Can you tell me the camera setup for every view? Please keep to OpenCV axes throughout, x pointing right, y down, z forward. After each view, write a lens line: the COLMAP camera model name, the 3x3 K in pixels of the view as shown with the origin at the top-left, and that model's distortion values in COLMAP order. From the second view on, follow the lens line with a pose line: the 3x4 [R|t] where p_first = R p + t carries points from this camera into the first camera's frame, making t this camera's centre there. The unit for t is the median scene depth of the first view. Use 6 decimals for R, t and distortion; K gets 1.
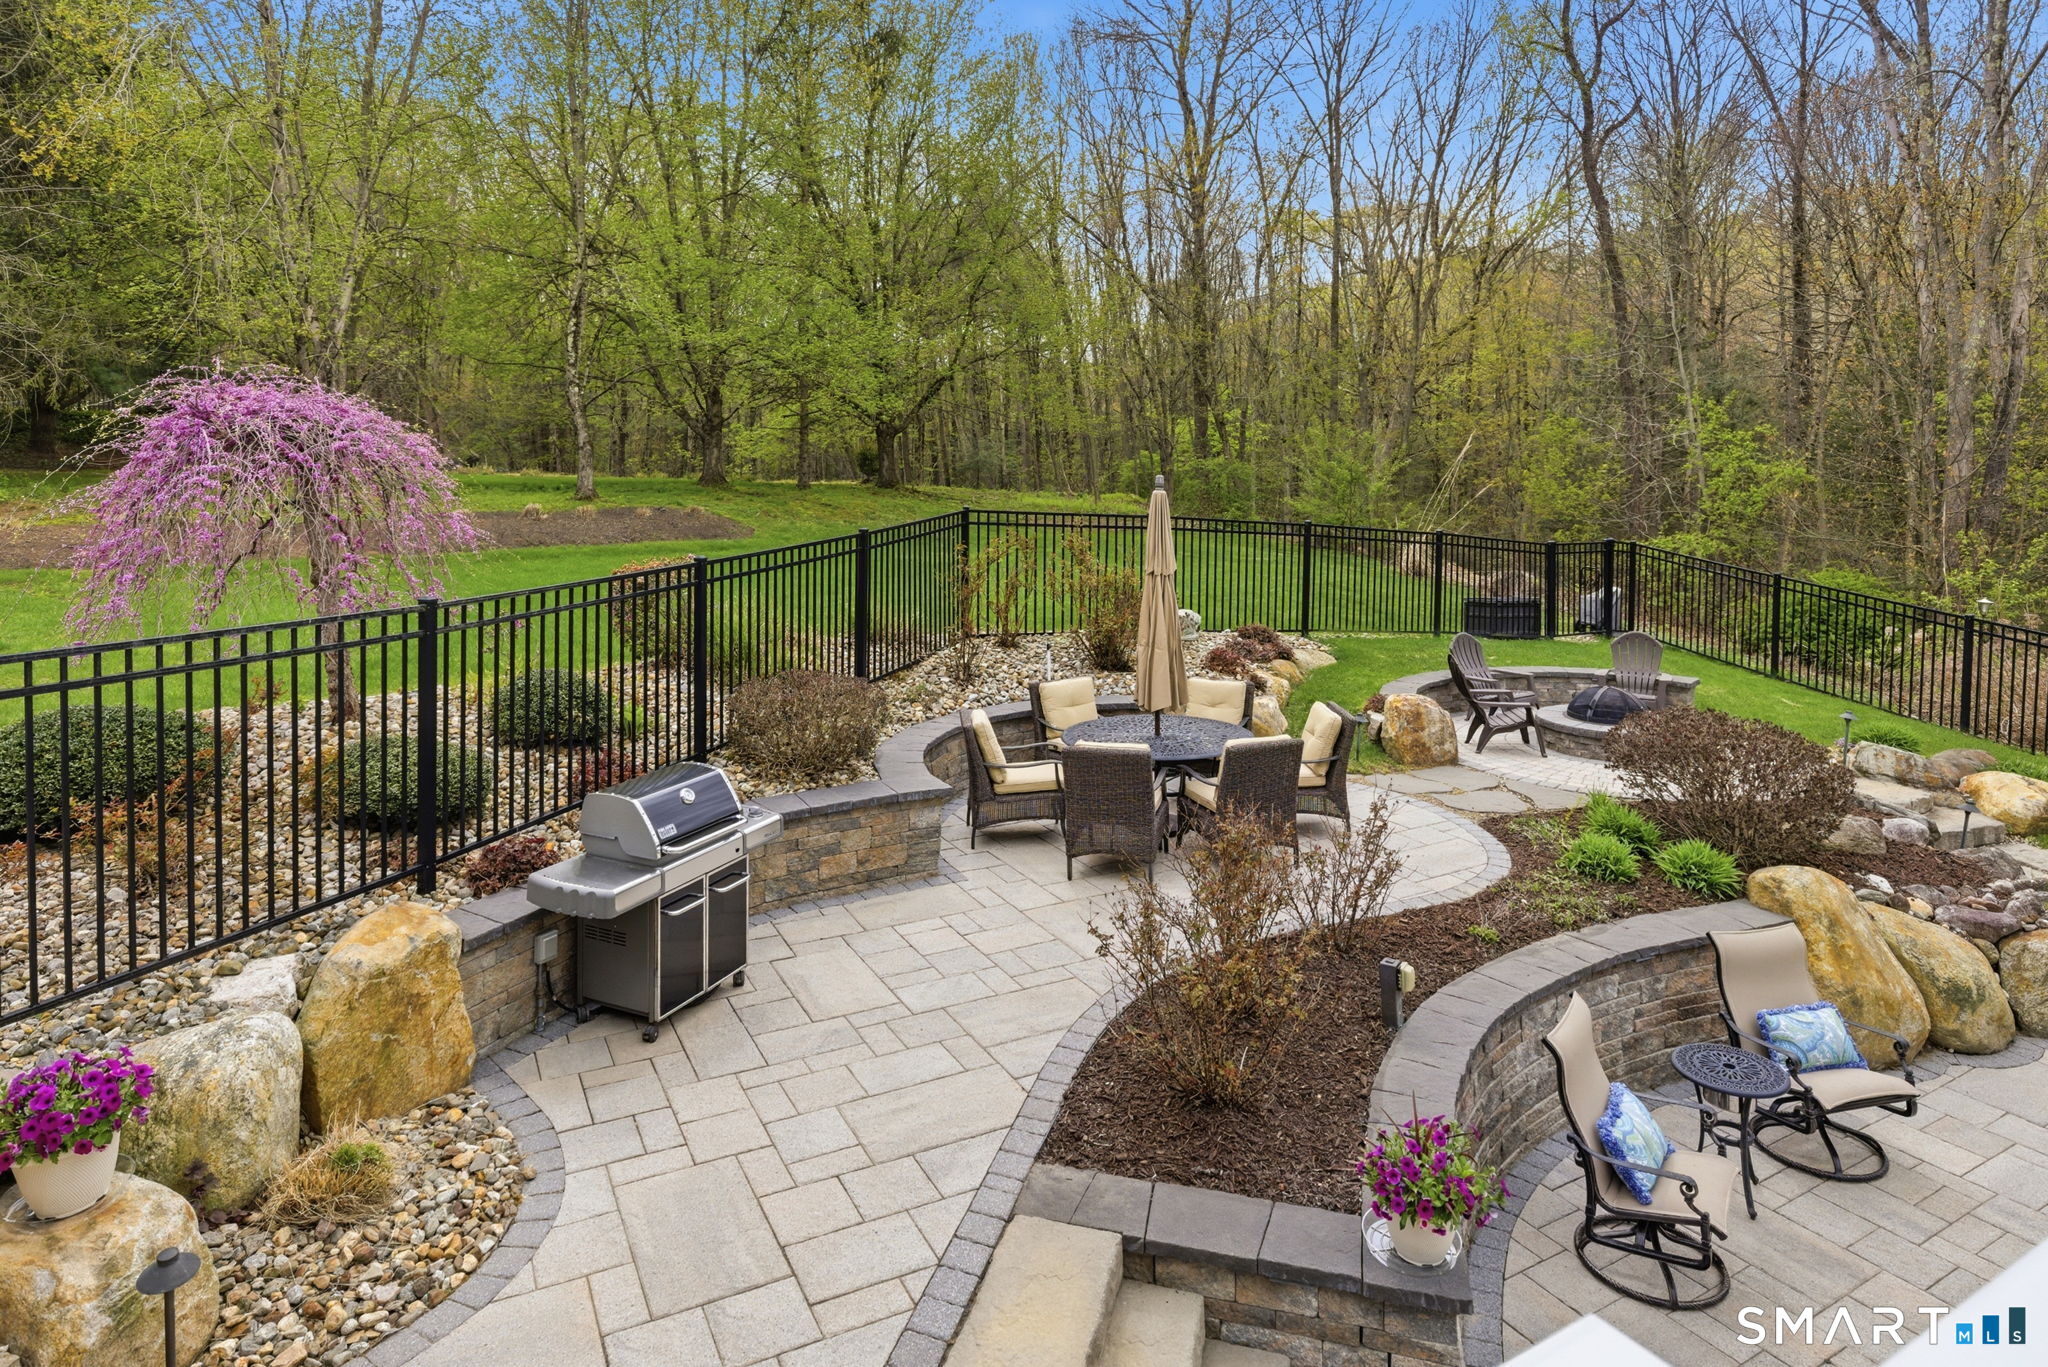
lens RADIAL K [[938.8, 0, 1025.1], [0, 938.8, 697.8], [0, 0, 1]] dist [-0.001030, -0.000021]
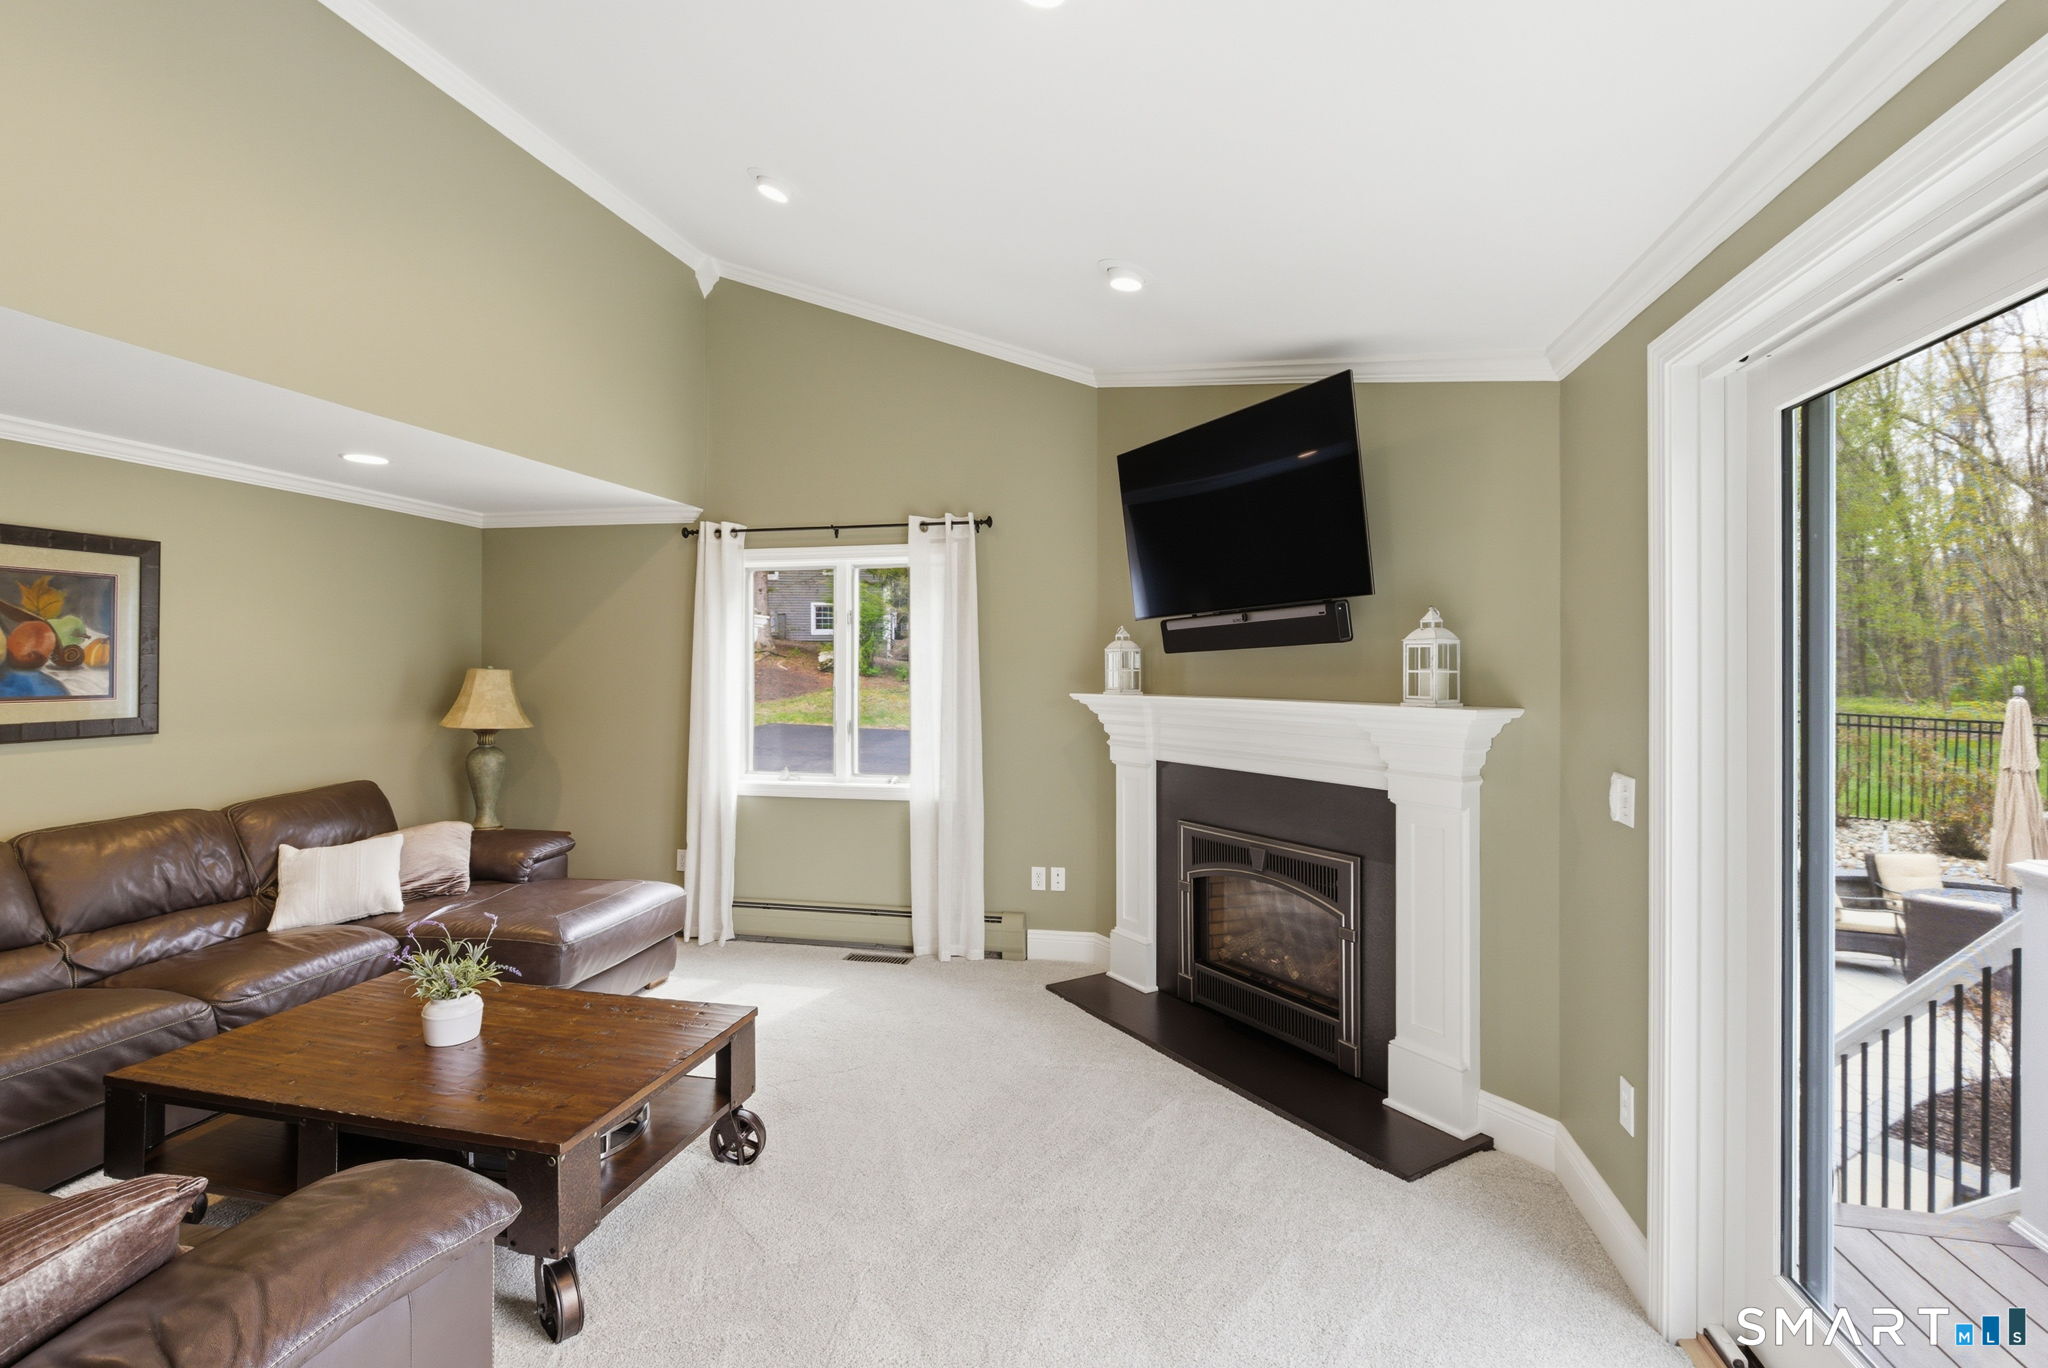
lens RADIAL K [[1001.7, 0, 1024.0], [0, 1001.7, 684.0], [0, 0, 1]] dist [0.001131, 0.000429]
pose [[0.781640, 0.017718, -0.623478, -0.034528], [-0.153874, 0.974179, -0.165224, 0.130549], [0.604451, 0.225083, 0.764184, -0.578042]]
